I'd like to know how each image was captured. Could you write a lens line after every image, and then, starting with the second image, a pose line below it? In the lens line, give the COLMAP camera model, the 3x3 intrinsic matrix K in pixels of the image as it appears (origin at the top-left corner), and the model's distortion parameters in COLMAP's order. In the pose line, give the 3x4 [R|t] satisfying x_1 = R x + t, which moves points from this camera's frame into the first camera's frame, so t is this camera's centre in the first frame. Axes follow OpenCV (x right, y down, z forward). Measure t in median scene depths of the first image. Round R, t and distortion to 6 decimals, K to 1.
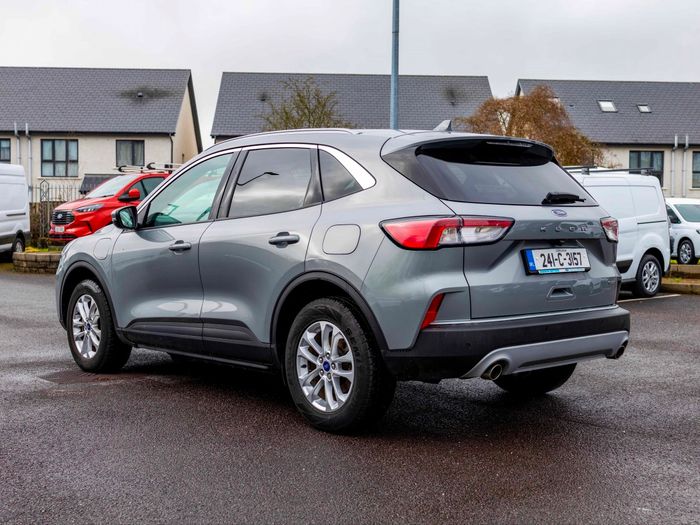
lens RADIAL K [[1005.3, 0, 350.0], [0, 1005.3, 262.5], [0, 0, 1]] dist [-0.004400, 0.025247]
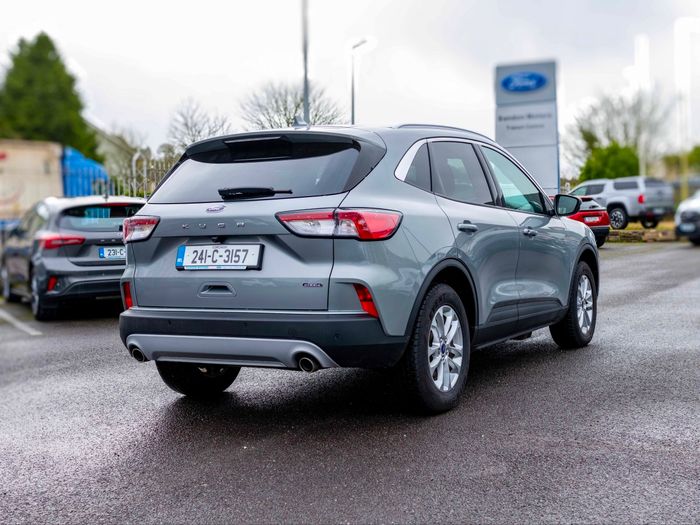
lens RADIAL K [[962.9, 0, 350.0], [0, 962.9, 262.5], [0, 0, 1]] dist [0.016435, 0.046554]
pose [[0.309578, 0.030442, -0.950387, 1.092442], [-0.003494, 0.999517, 0.030877, -0.025240], [0.950868, -0.006238, 0.309535, 0.789287]]
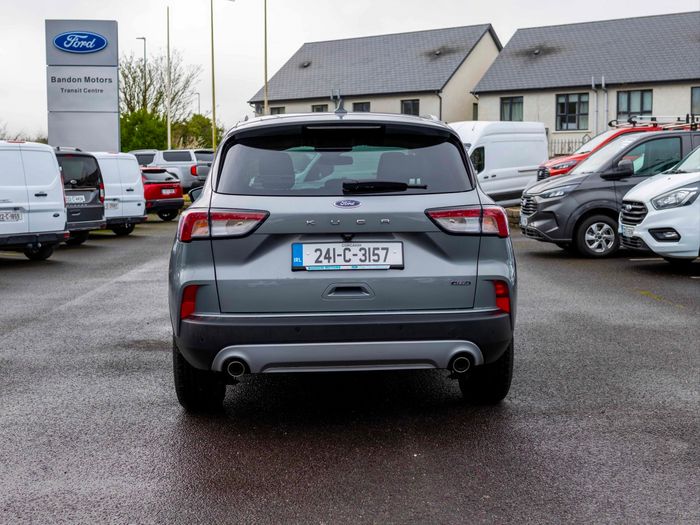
lens RADIAL K [[1005.3, 0, 350.0], [0, 1005.3, 262.5], [0, 0, 1]] dist [-0.004400, 0.025247]
pose [[0.776974, 0.047407, -0.627745, 0.744123], [-0.013120, 0.998163, 0.059141, -0.047742], [0.629395, -0.037715, 0.776169, 0.277402]]
